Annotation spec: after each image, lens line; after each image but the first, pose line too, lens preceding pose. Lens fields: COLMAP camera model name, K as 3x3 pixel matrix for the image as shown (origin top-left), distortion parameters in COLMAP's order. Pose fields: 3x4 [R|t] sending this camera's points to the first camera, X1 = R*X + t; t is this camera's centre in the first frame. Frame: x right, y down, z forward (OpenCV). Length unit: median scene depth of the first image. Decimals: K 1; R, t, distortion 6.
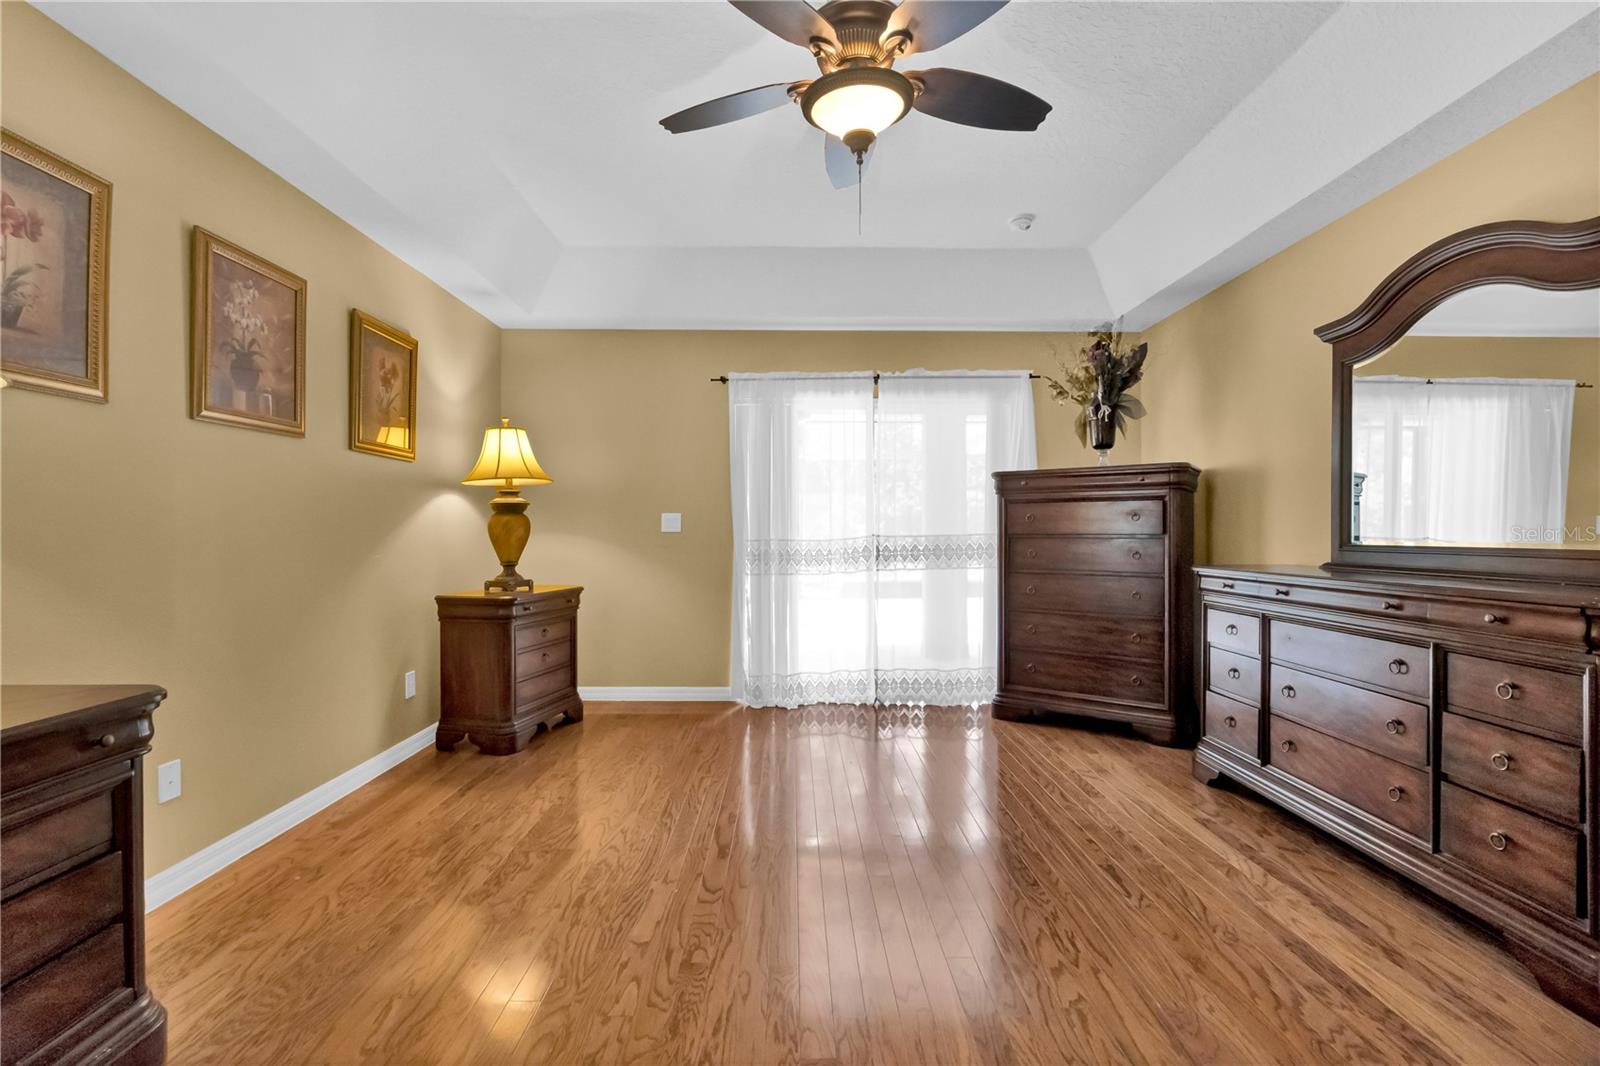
lens RADIAL K [[709.3, 0, 802.0], [0, 709.3, 530.9], [0, 0, 1]] dist [-0.004189, 0.001521]
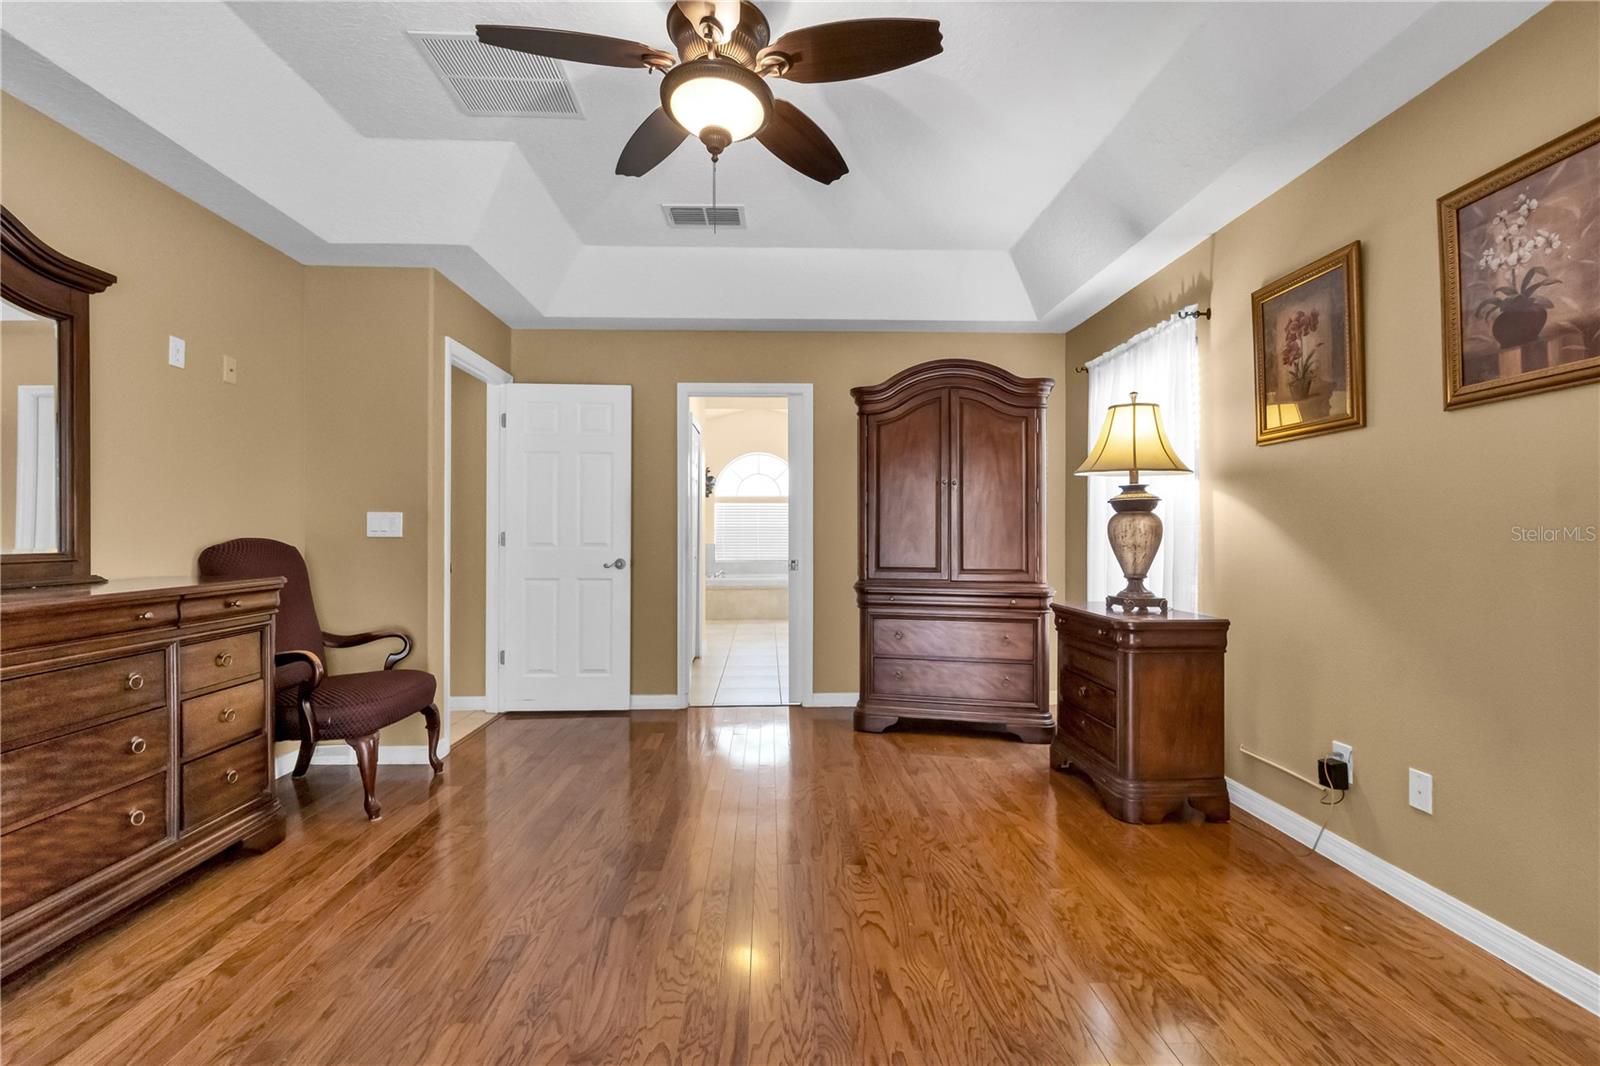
lens RADIAL K [[709.3, 0, 792.6], [0, 709.3, 529.3], [0, 0, 1]] dist [-0.004189, 0.001521]
pose [[-0.999861, 0.000761, -0.016636, -0.008635], [0.000817, 0.999994, -0.003337, -0.004101], [0.016634, -0.003350, -0.999856, 1.777909]]
